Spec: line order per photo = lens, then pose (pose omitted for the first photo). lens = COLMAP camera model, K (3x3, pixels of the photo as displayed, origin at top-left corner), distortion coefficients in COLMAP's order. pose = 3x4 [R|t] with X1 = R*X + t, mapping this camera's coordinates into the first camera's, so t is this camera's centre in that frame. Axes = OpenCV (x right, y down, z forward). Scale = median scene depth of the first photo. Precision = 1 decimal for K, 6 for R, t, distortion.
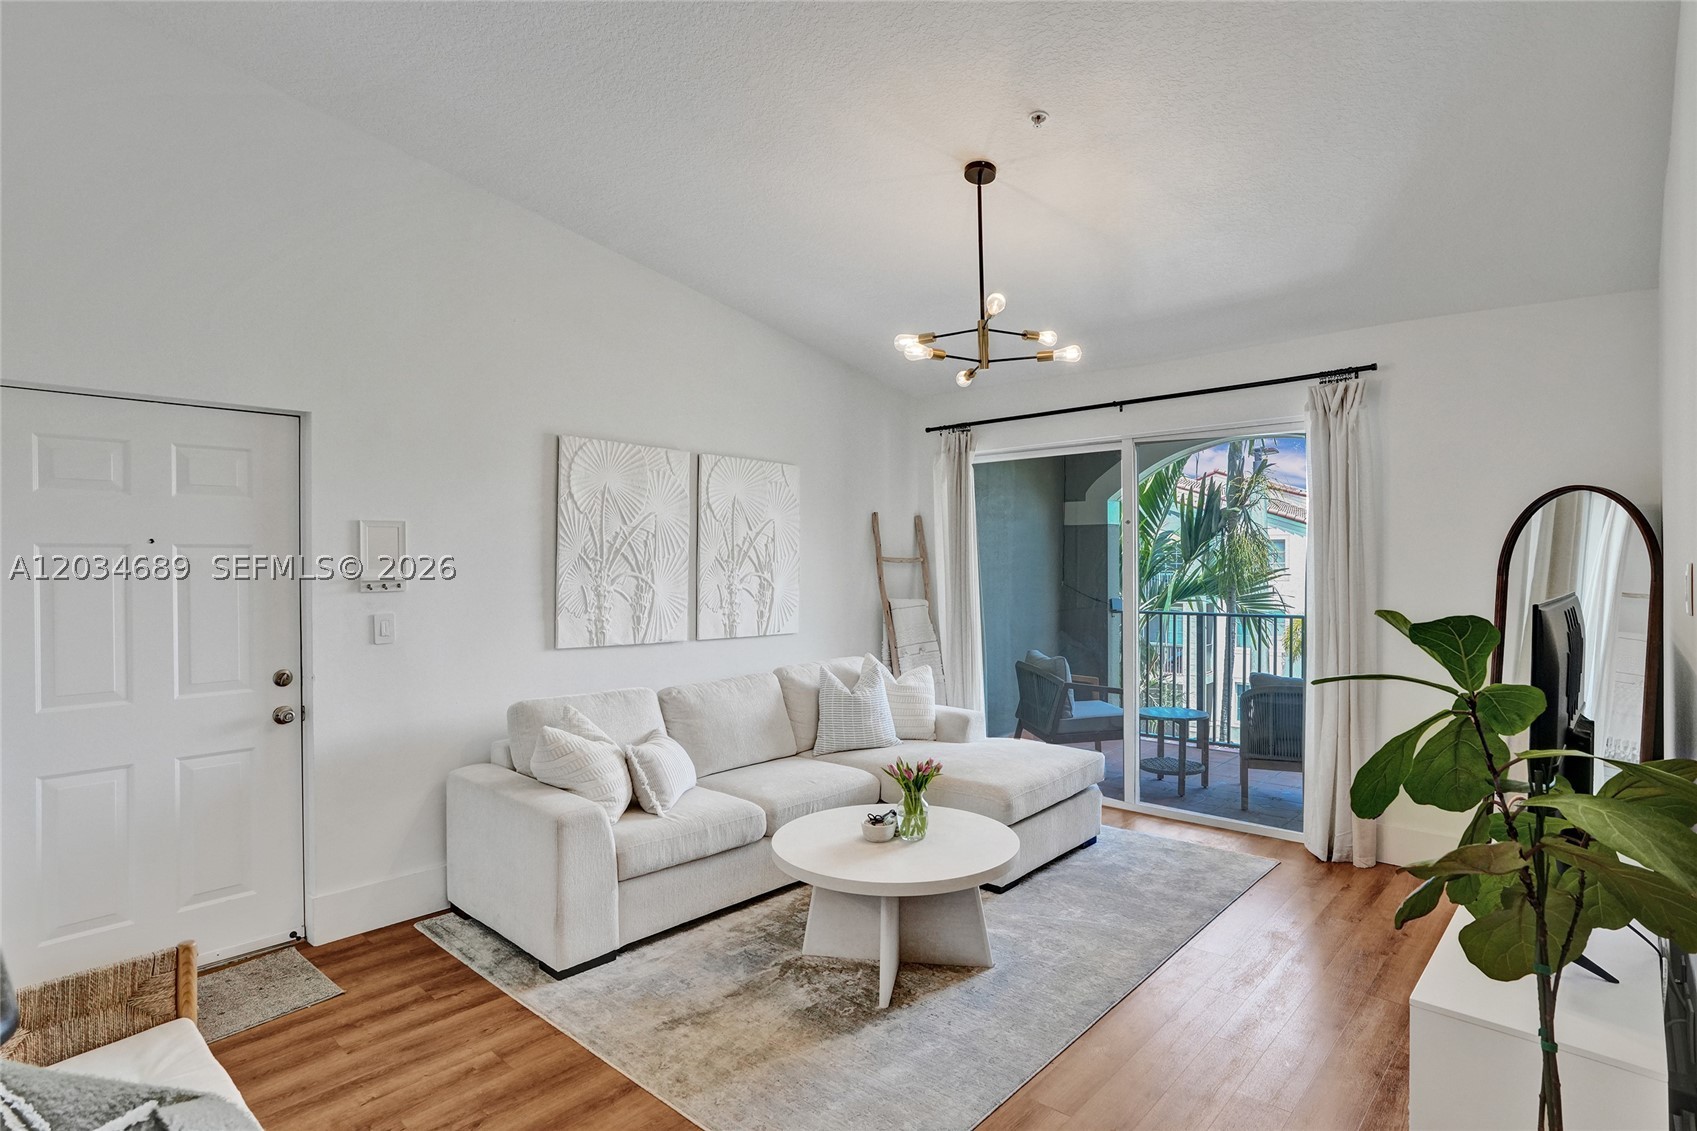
lens RADIAL K [[841.7, 0, 876.2], [0, 841.7, 565.8], [0, 0, 1]] dist [-0.026766, 0.009685]
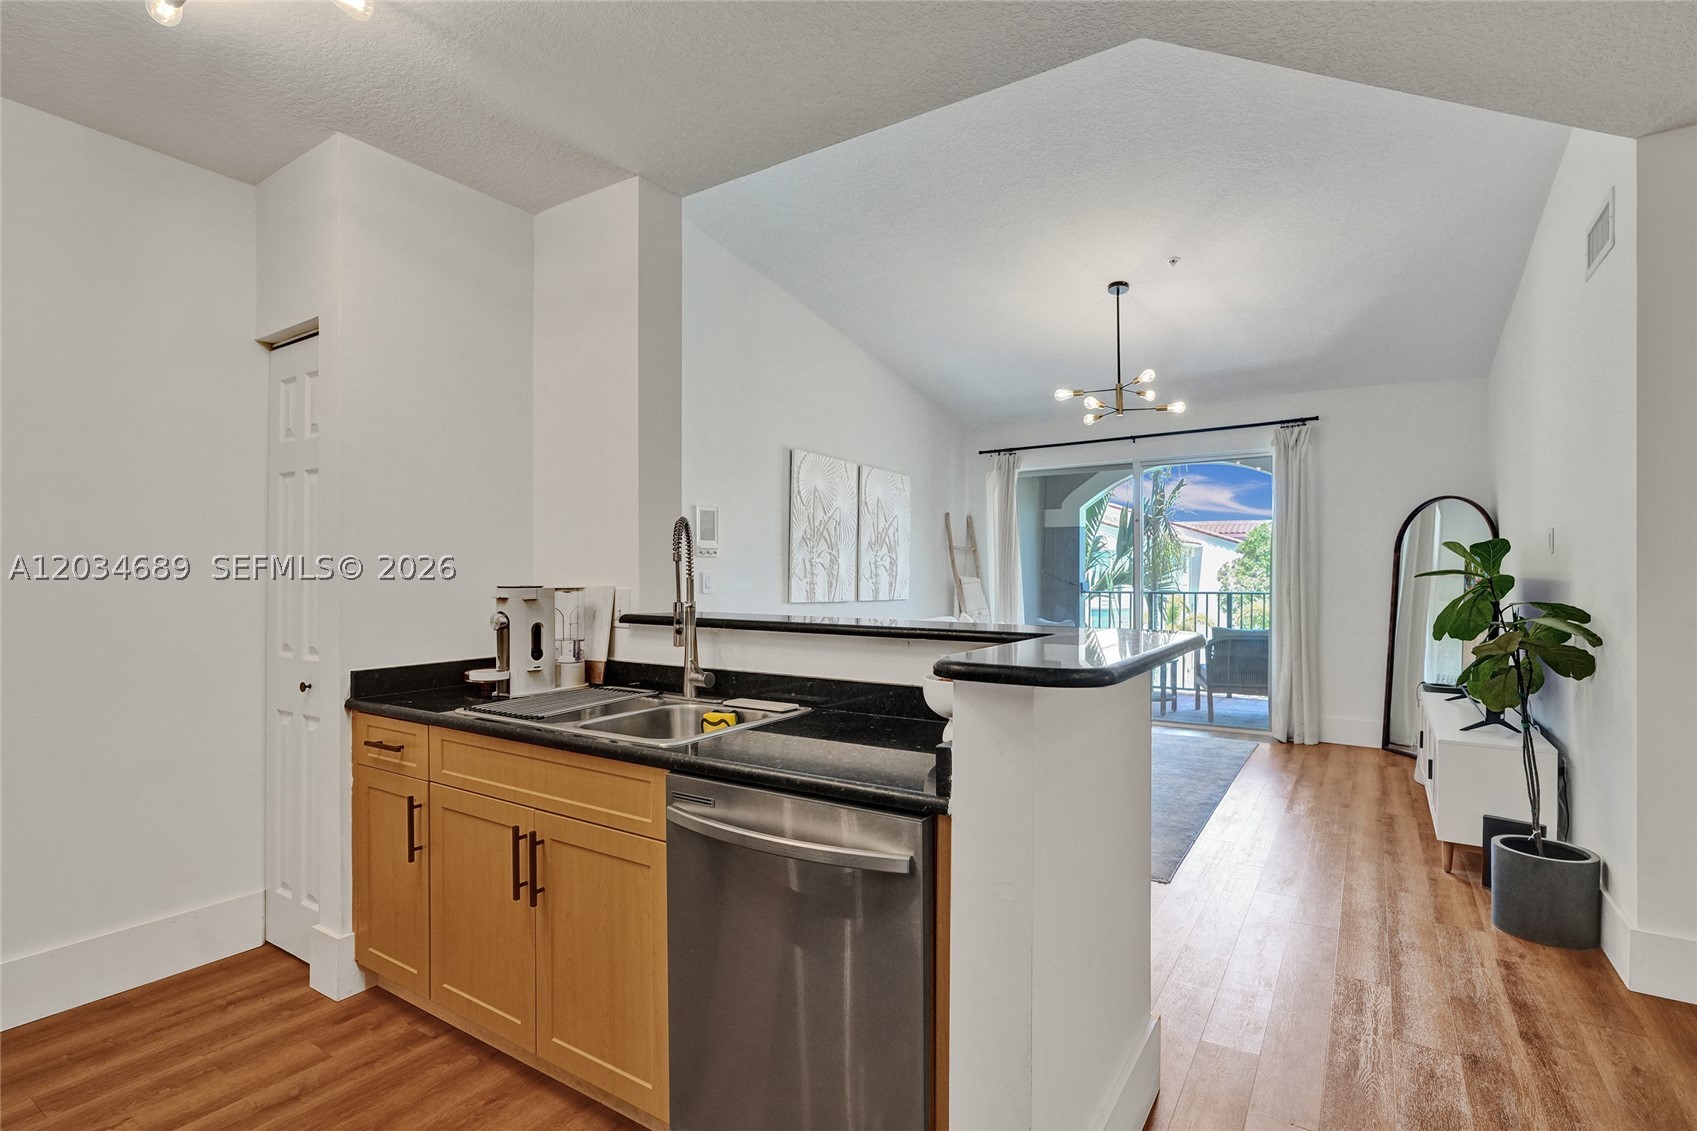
lens RADIAL K [[783.6, 0, 856.8], [0, 783.6, 577.6], [0, 0, 1]] dist [0.002339, -0.000783]
pose [[0.987164, 0.001132, 0.159707, -0.443076], [-0.000994, 0.999999, -0.000941, 0.053958], [-0.159708, 0.000771, 0.987164, -0.274635]]
